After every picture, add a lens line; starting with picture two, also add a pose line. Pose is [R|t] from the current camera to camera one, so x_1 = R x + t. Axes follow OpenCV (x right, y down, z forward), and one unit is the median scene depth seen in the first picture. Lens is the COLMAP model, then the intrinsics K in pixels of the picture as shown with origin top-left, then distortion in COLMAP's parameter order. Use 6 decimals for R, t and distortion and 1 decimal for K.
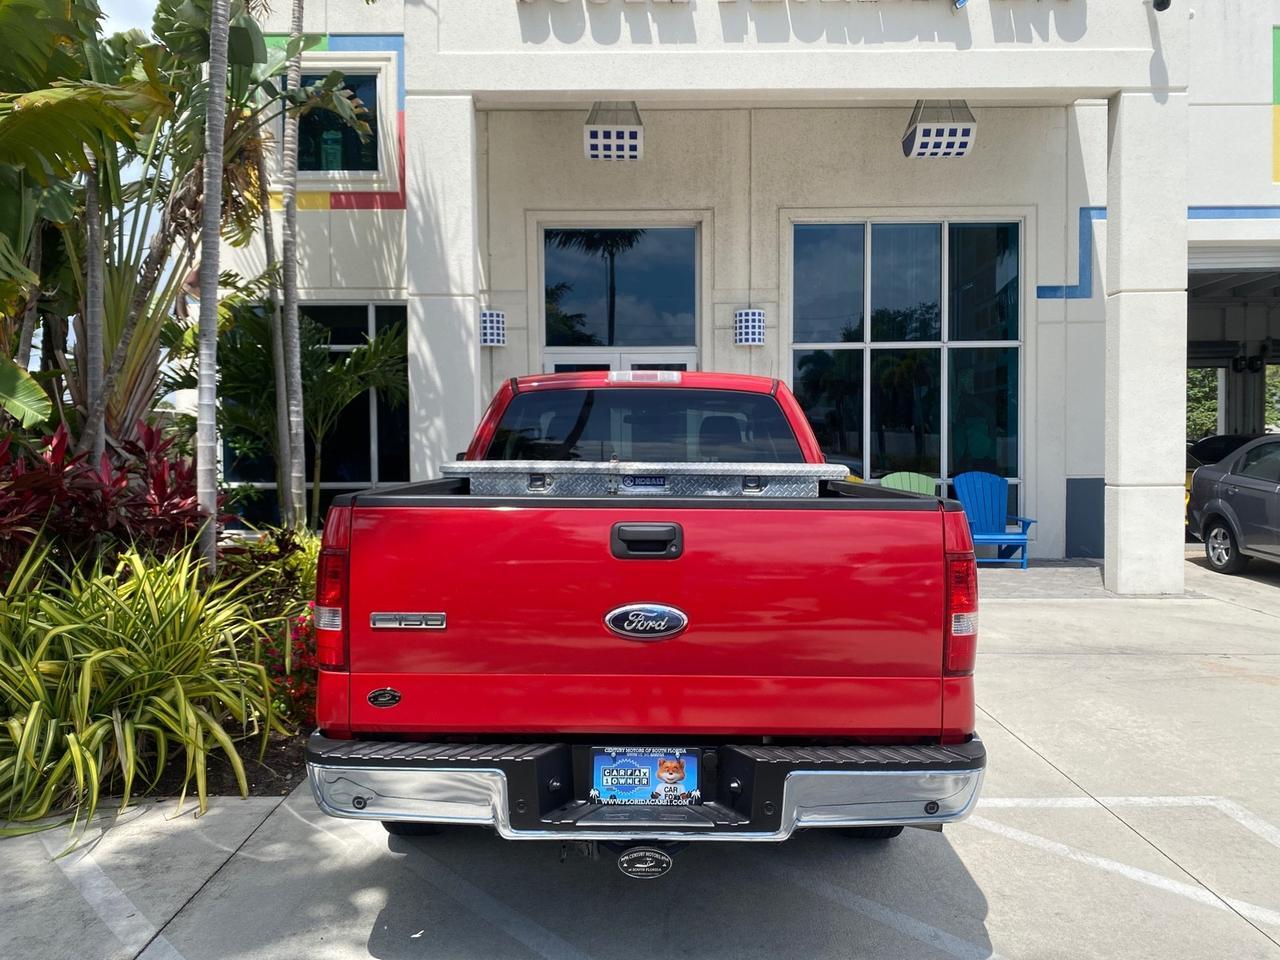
lens RADIAL K [[997.6, 0, 638.6], [0, 997.6, 474.0], [0, 0, 1]] dist [0.013527, -0.009913]
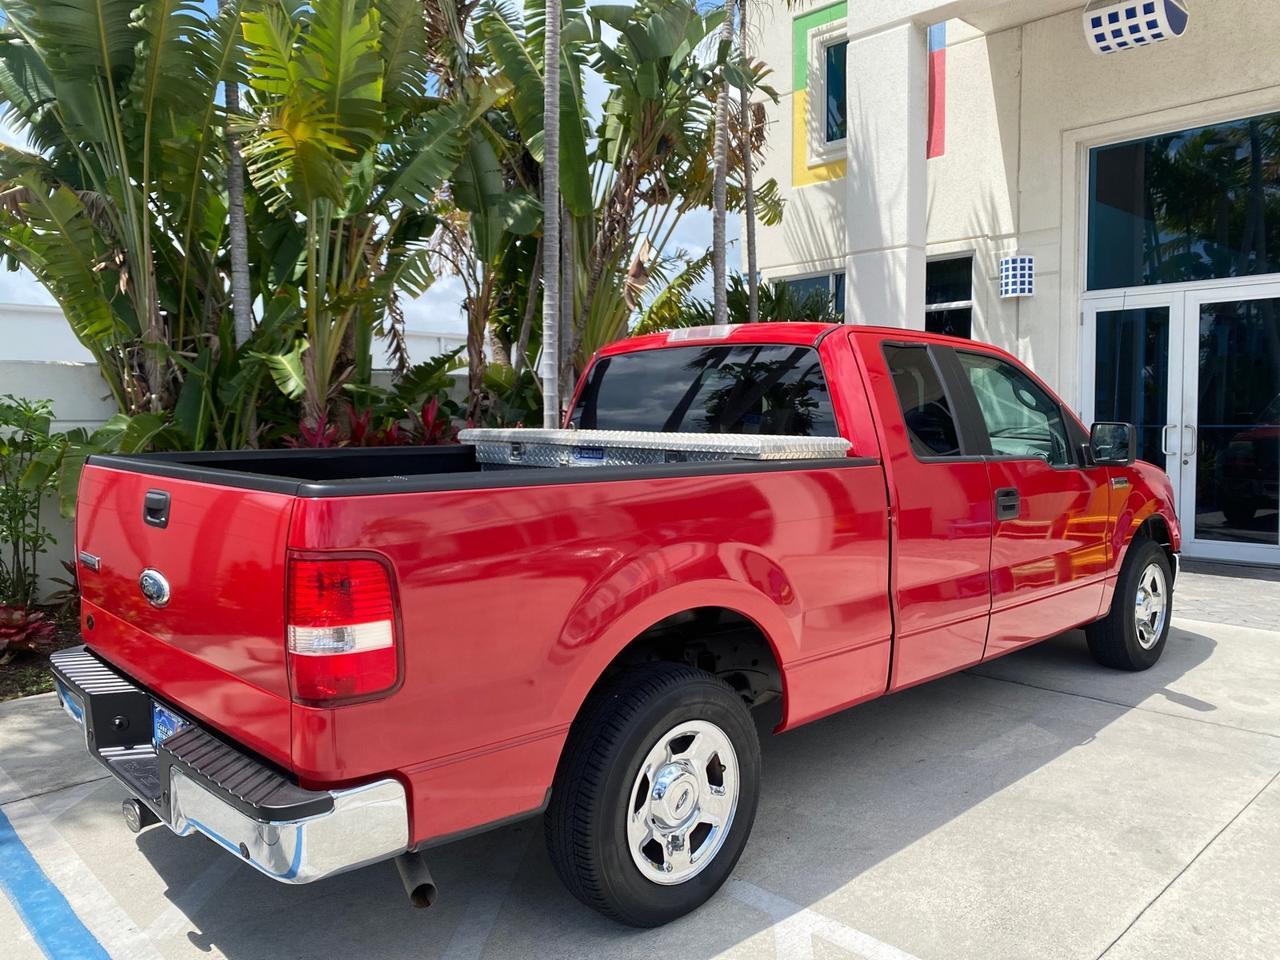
lens RADIAL K [[985.5, 0, 637.7], [0, 985.5, 465.1], [0, 0, 1]] dist [0.009349, -0.004919]
pose [[0.689461, 0.034547, -0.723498, 0.289580], [-0.015259, 0.999333, 0.033177, -0.004814], [0.724162, -0.011834, 0.689529, 0.181778]]
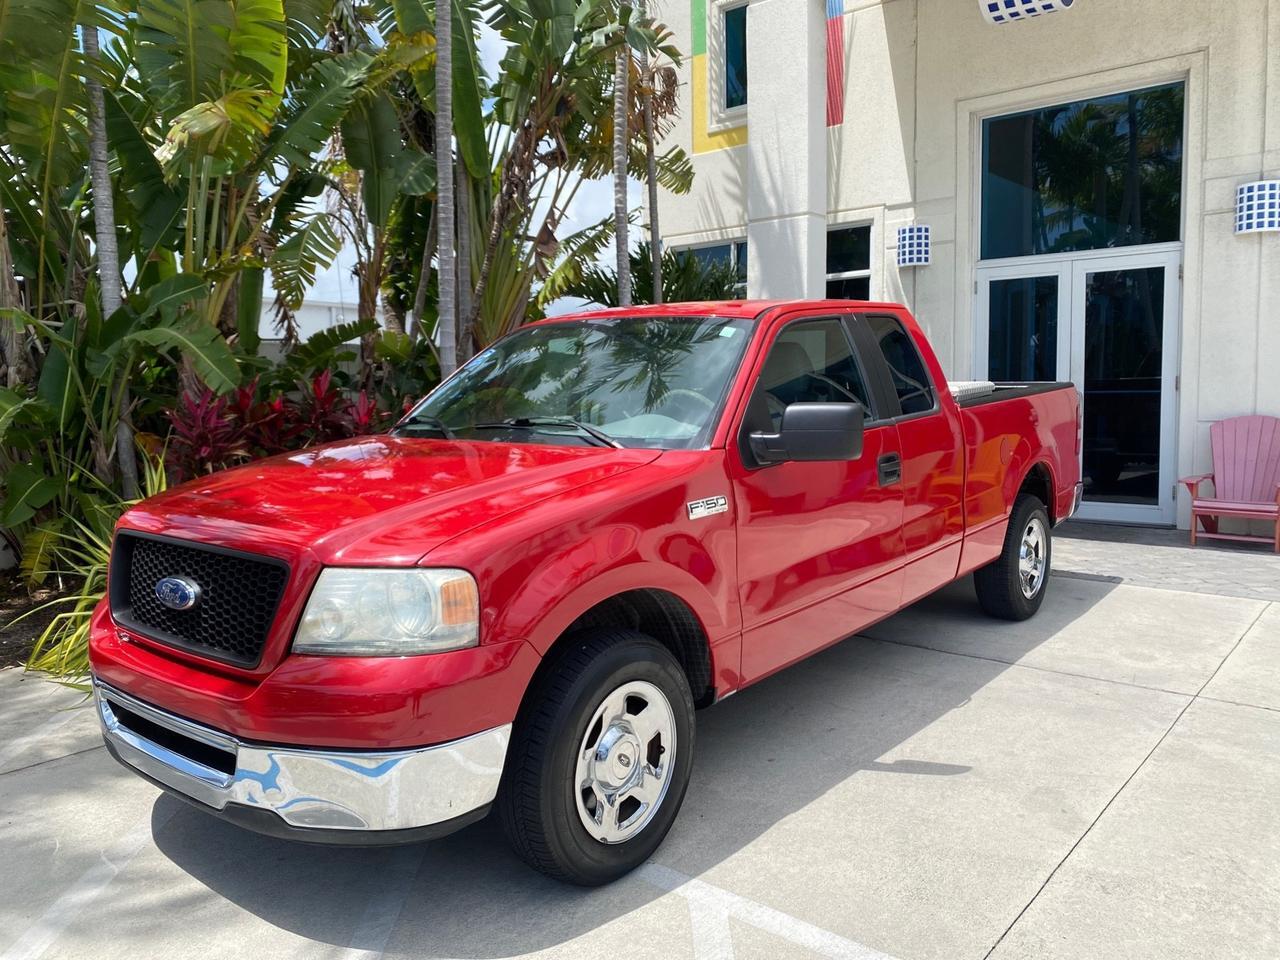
lens RADIAL K [[985.5, 0, 637.7], [0, 985.5, 465.1], [0, 0, 1]] dist [0.009349, -0.004919]
pose [[0.757891, 0.044136, -0.650886, 0.278243], [-0.005798, 0.998125, 0.060930, -0.003832], [0.652355, -0.042405, 0.756726, 0.192009]]
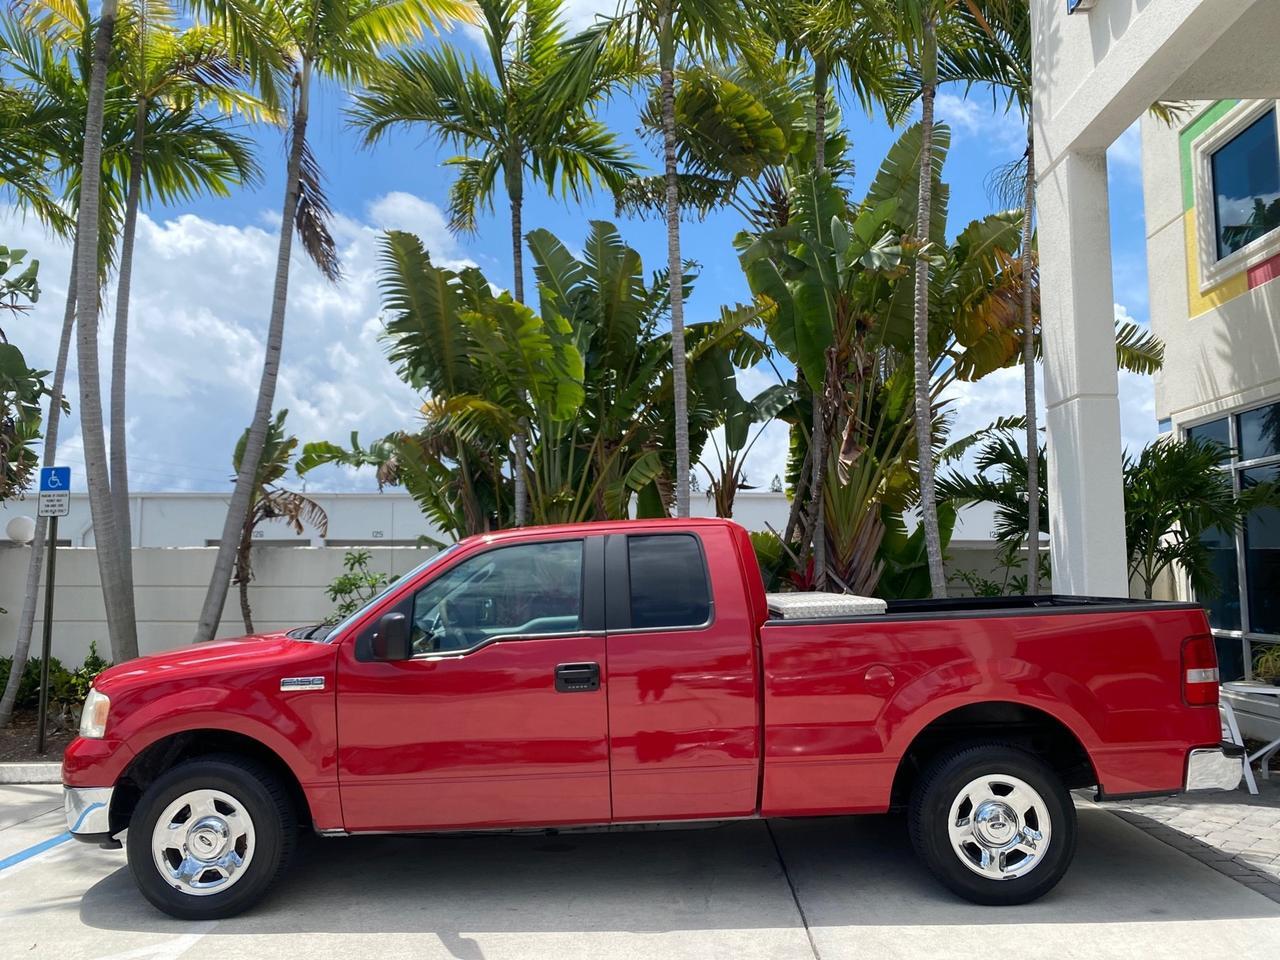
lens RADIAL K [[976.8, 0, 637.7], [0, 976.8, 482.4], [0, 0, 1]] dist [0.007499, -0.001728]
pose [[-0.027637, -0.095287, -0.995066, 0.542269], [-0.028463, 0.995118, -0.094501, -0.025371], [0.999213, 0.025711, -0.030215, 0.609329]]
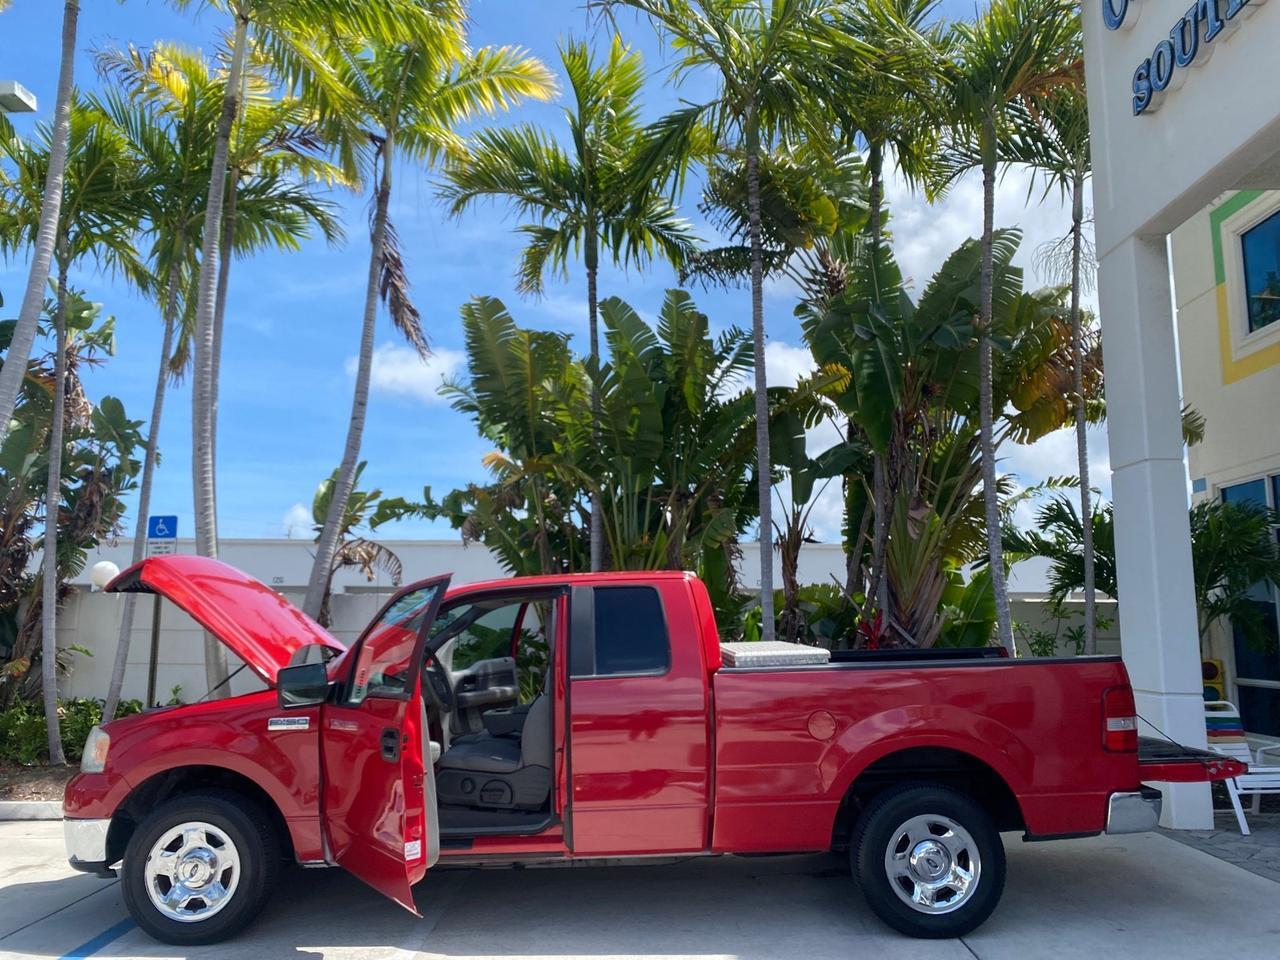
lens RADIAL K [[975.5, 0, 632.6], [0, 975.5, 480.7], [0, 0, 1]] dist [0.013044, 0.003029]
pose [[-0.009398, -0.143984, -0.989535, 0.595680], [-0.035279, 0.989011, -0.143572, -0.023509], [0.999333, 0.033560, -0.014374, 0.514405]]
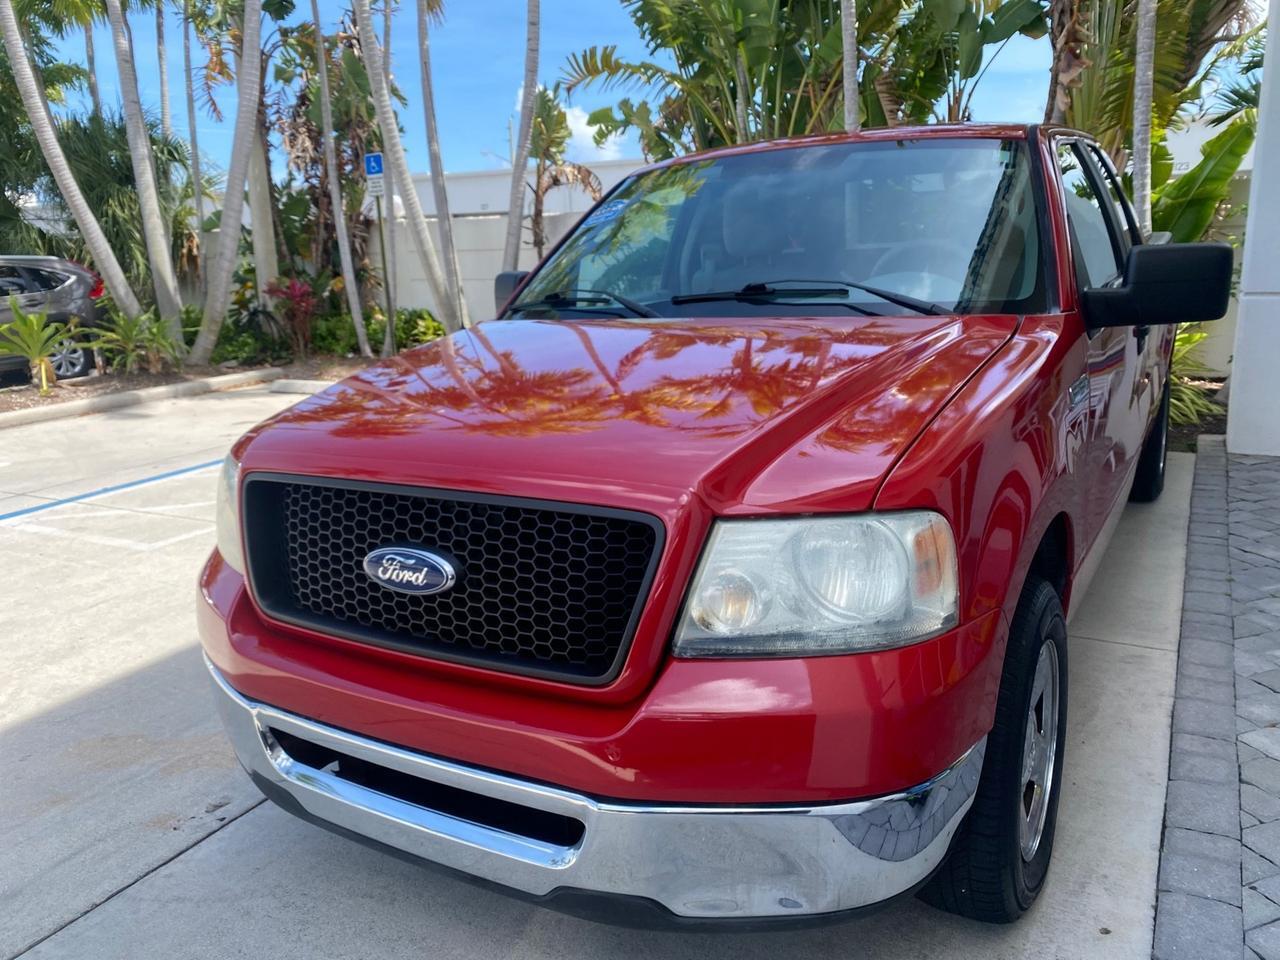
lens RADIAL K [[985.5, 0, 637.7], [0, 985.5, 465.1], [0, 0, 1]] dist [0.009349, -0.004919]
pose [[-0.495686, 0.210671, -0.842564, 0.539578], [0.010910, 0.971568, 0.236508, -0.028696], [0.868433, 0.108041, -0.483891, 0.886407]]
